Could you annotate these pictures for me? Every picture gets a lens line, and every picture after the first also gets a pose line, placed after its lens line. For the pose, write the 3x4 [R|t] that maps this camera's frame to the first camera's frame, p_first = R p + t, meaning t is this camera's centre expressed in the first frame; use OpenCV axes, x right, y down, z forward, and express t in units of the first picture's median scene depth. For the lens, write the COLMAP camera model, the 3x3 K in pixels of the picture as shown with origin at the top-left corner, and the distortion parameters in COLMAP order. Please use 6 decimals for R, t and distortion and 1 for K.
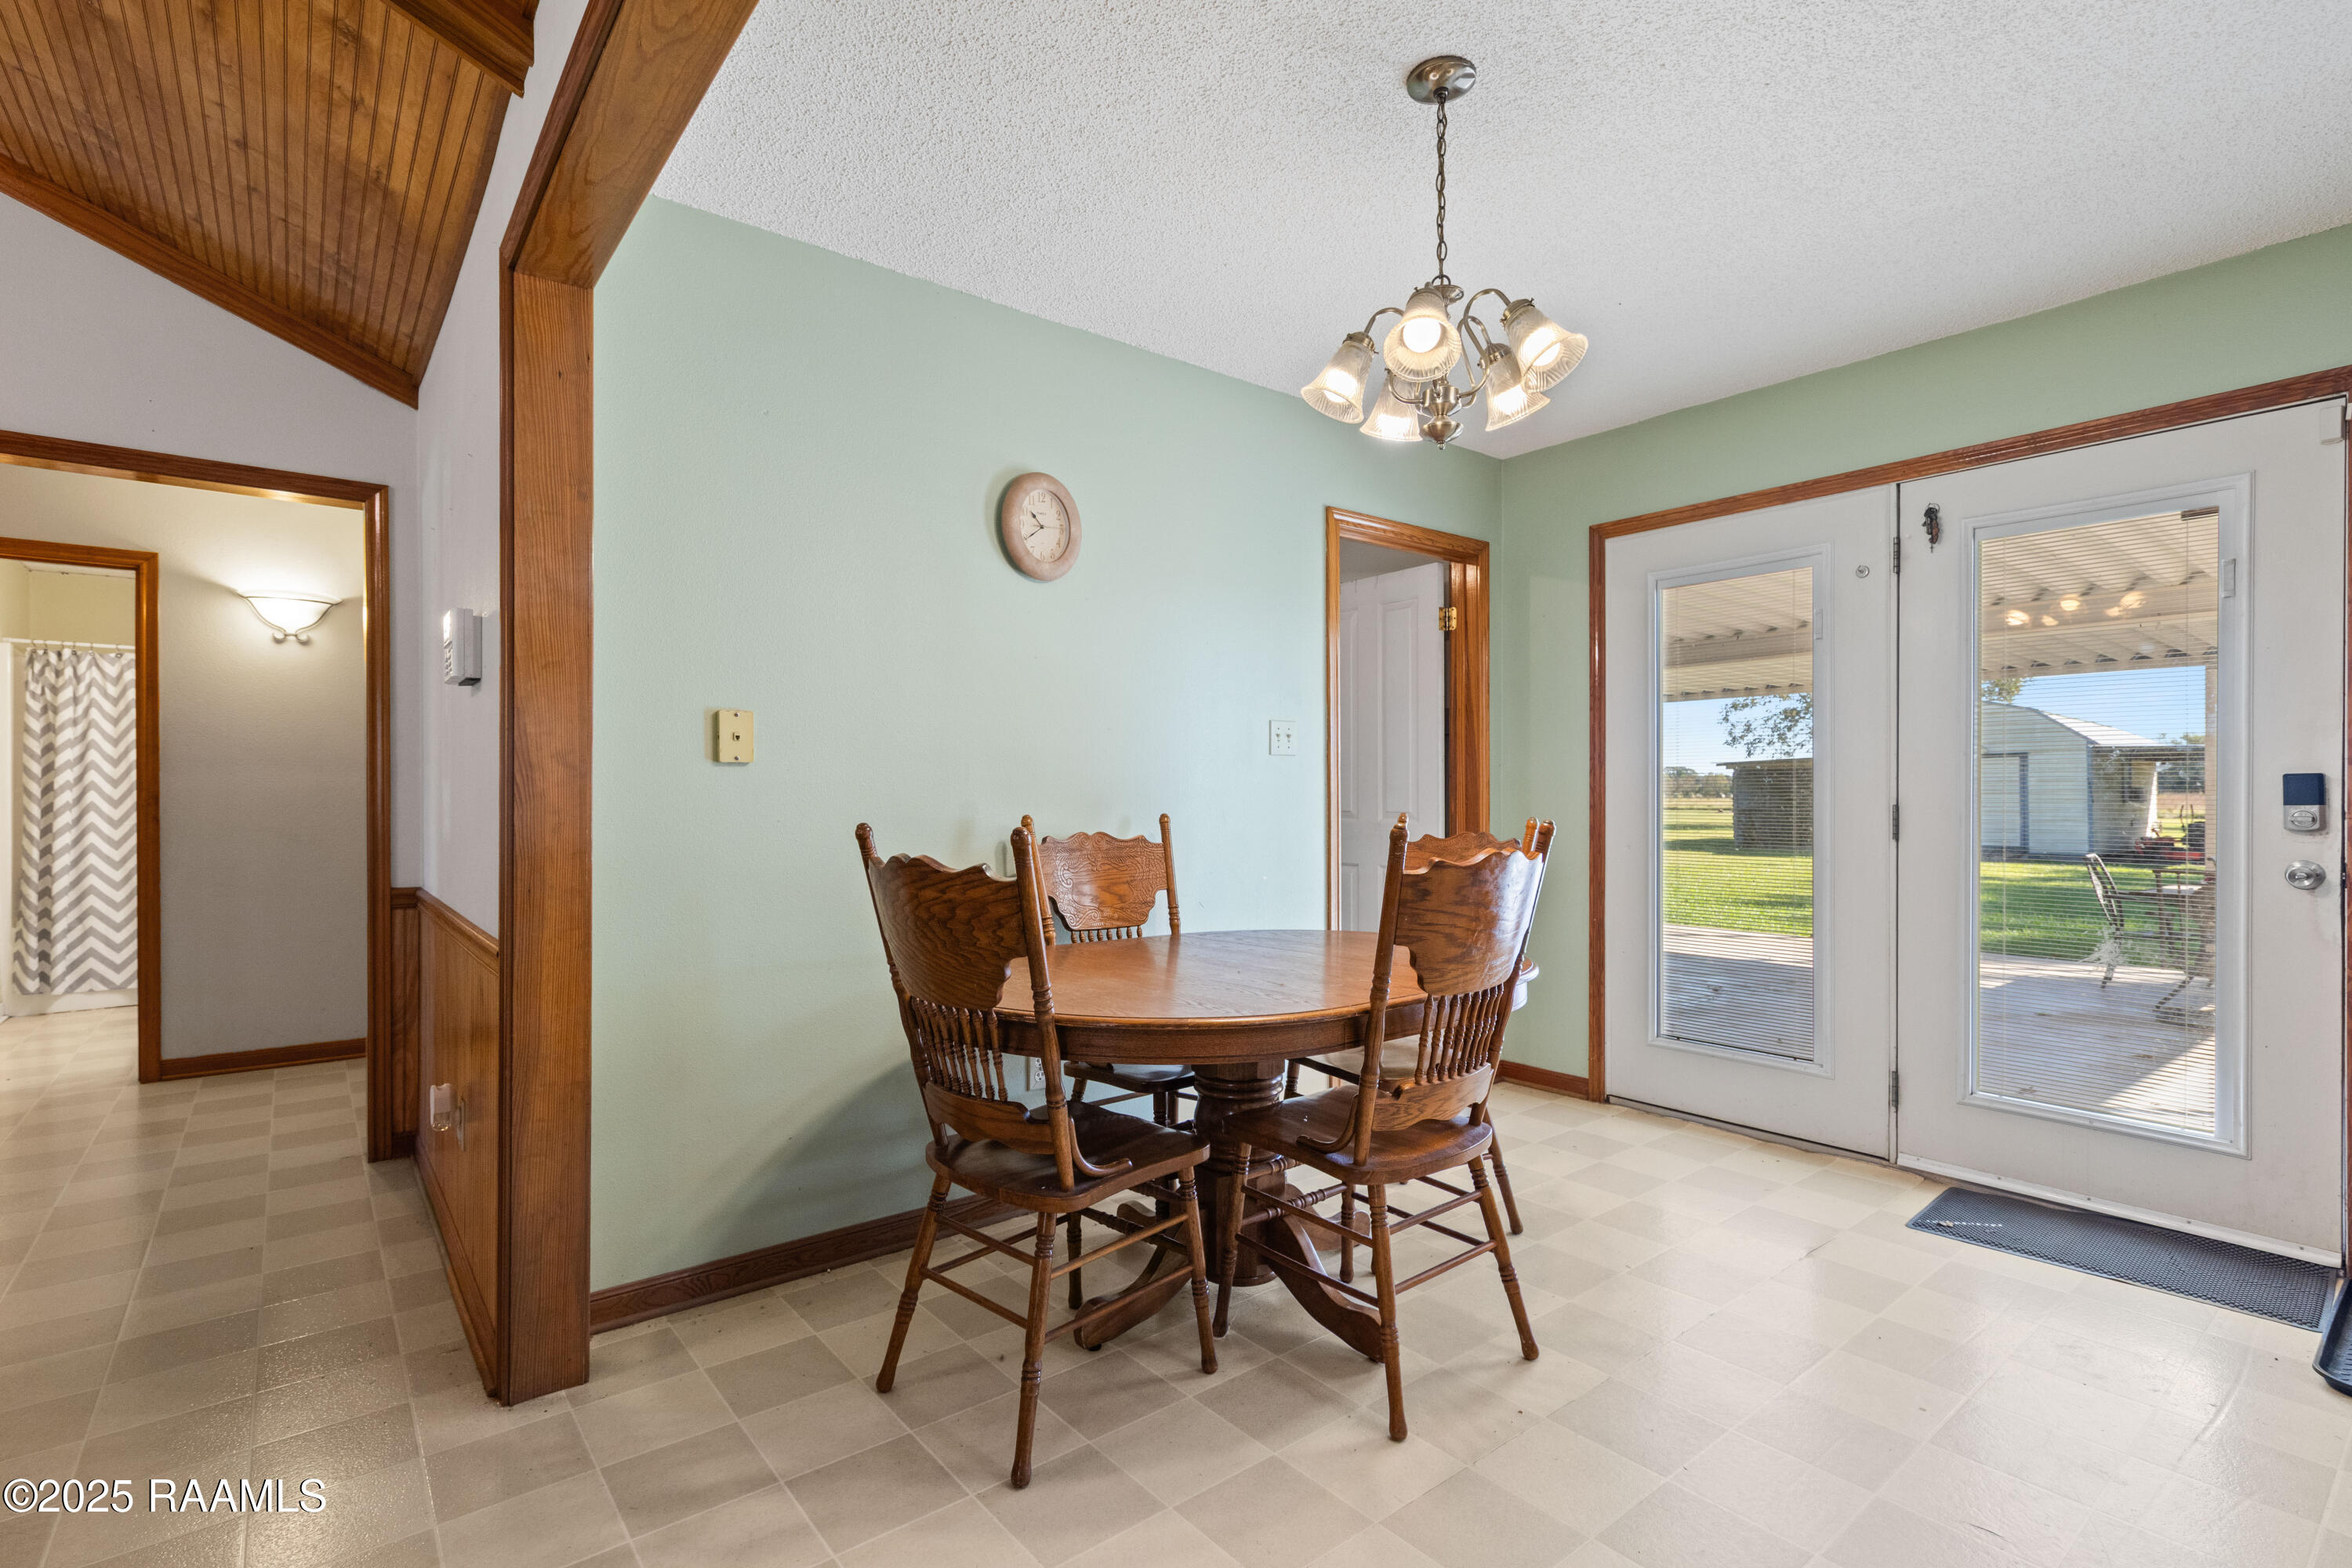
lens RADIAL K [[1110.3, 0, 1184.3], [0, 1110.3, 785.7], [0, 0, 1]] dist [-0.000114, -0.000488]
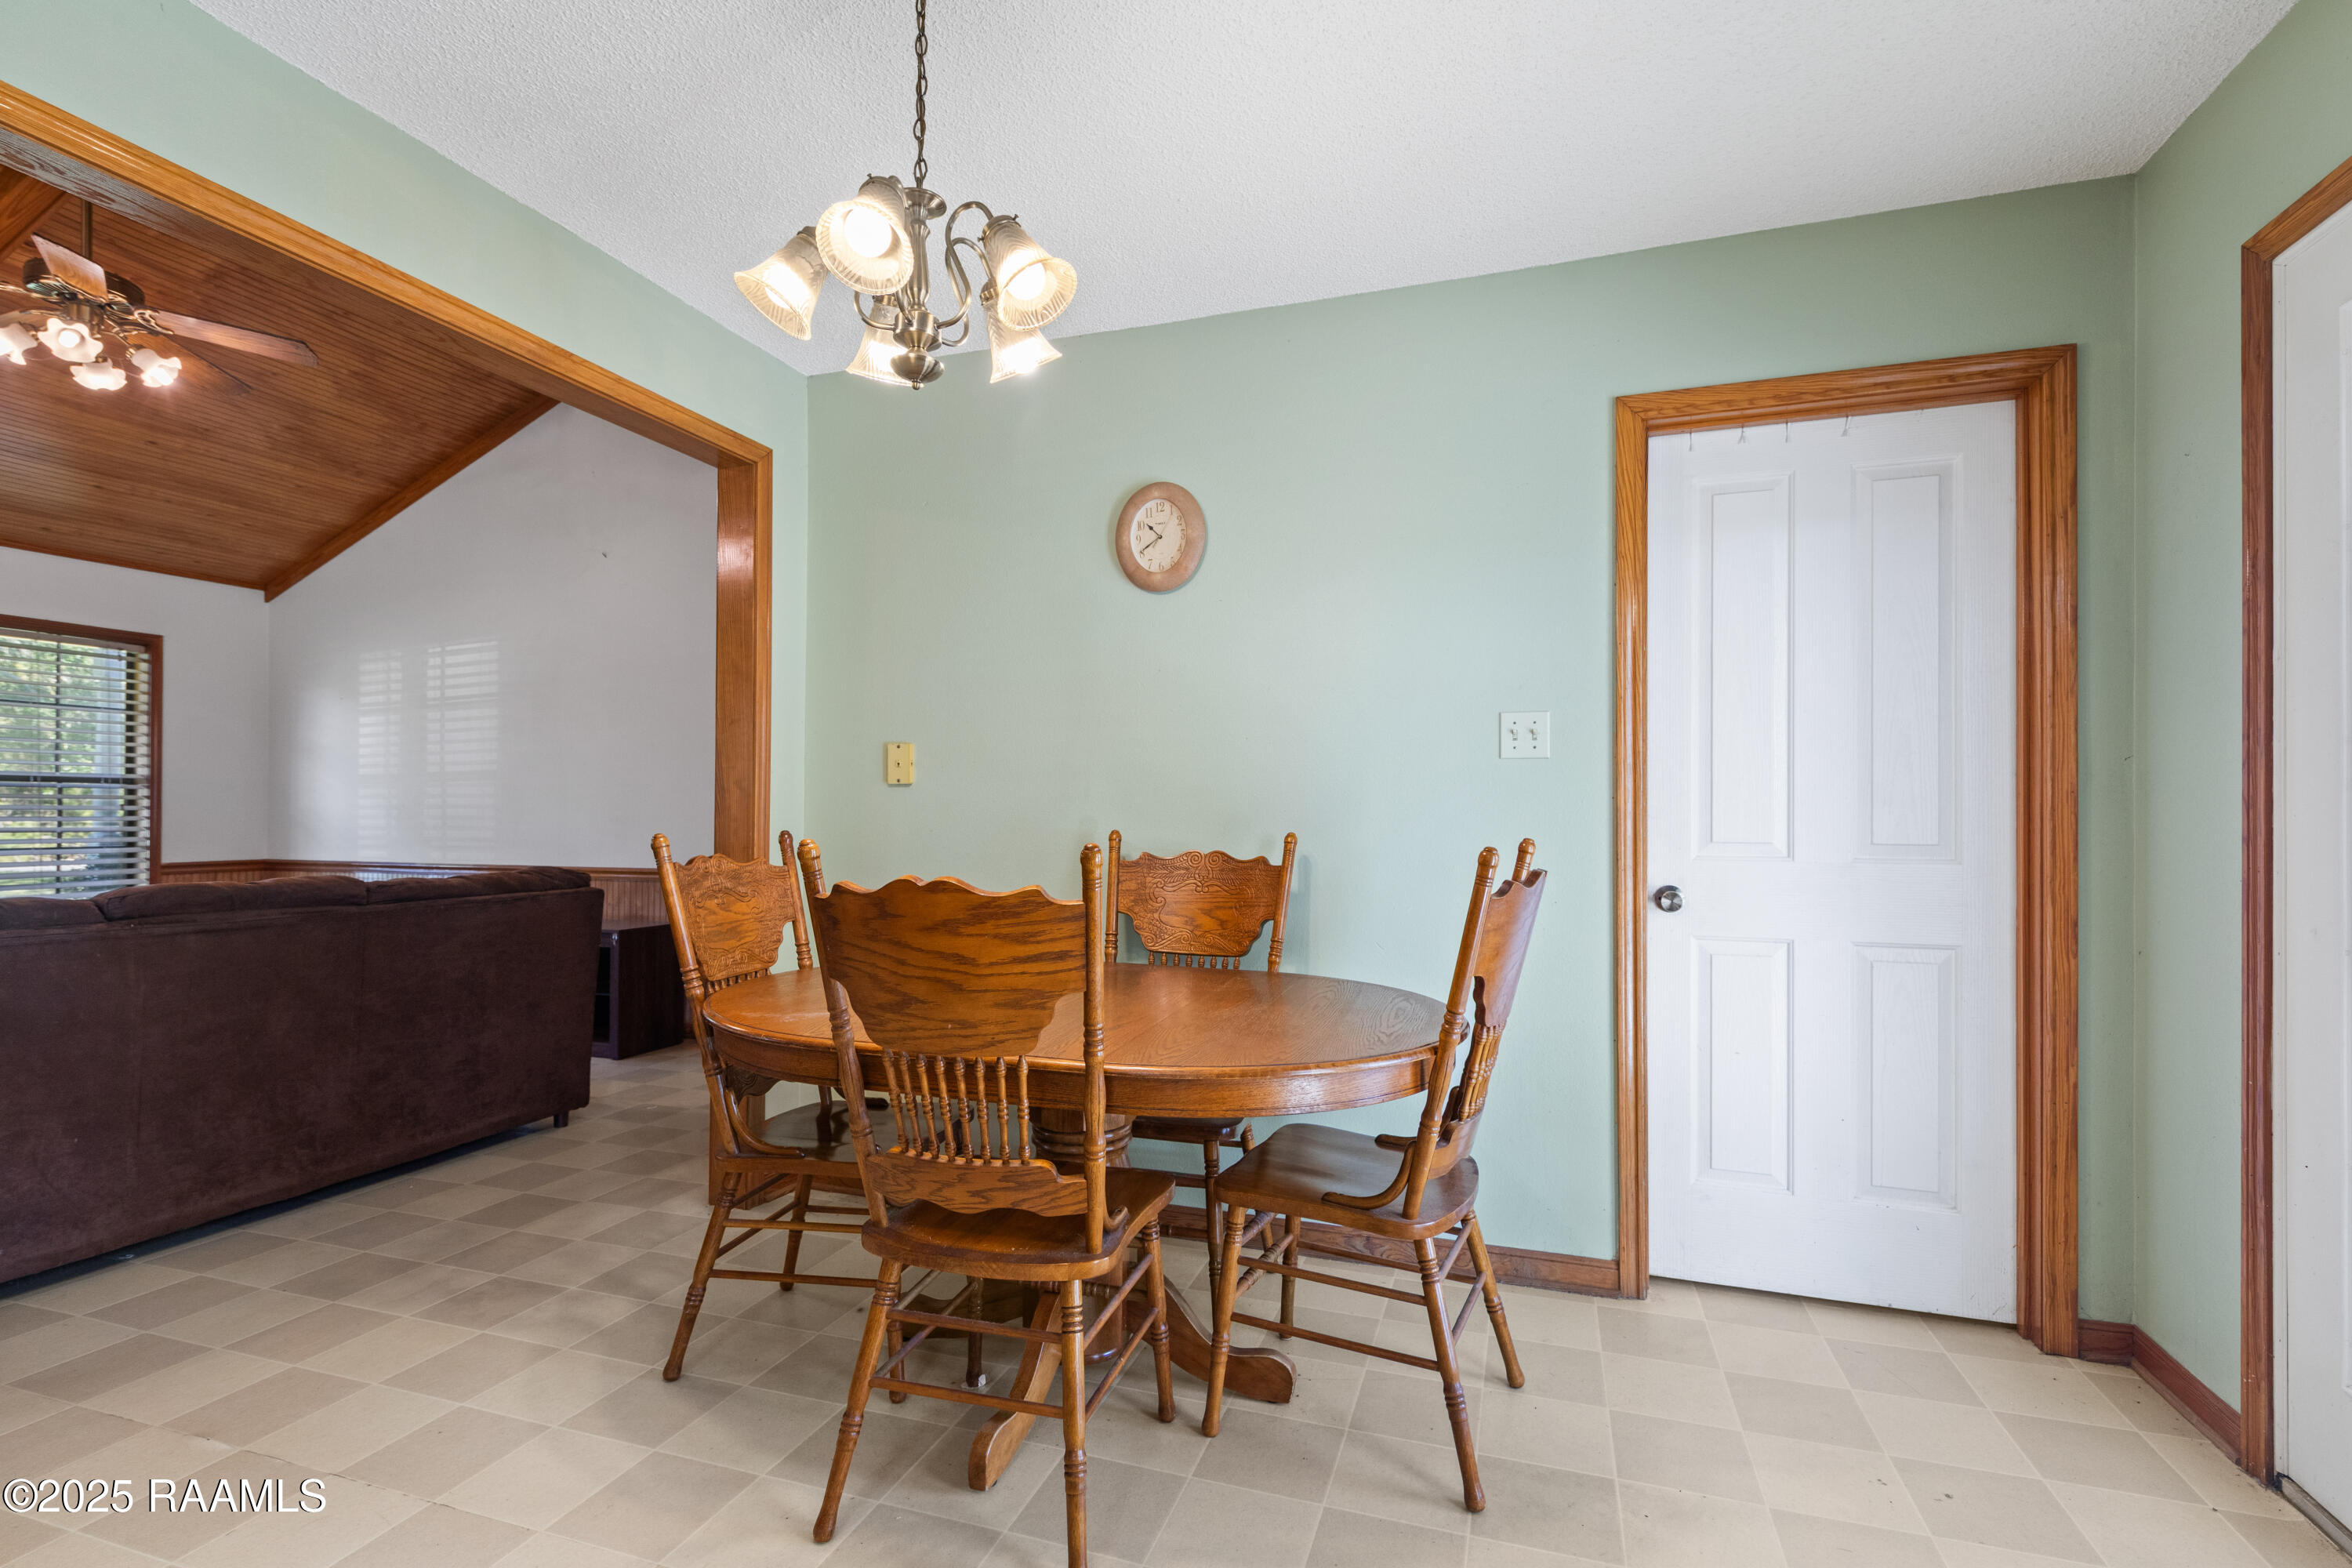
lens RADIAL K [[1110.3, 0, 1172.5], [0, 1110.3, 784.7], [0, 0, 1]] dist [-0.000114, -0.000488]
pose [[0.527659, -0.017463, -0.849277, 0.718025], [0.002381, 0.999815, -0.019079, 0.004539], [0.849453, 0.008044, 0.527603, 0.500962]]
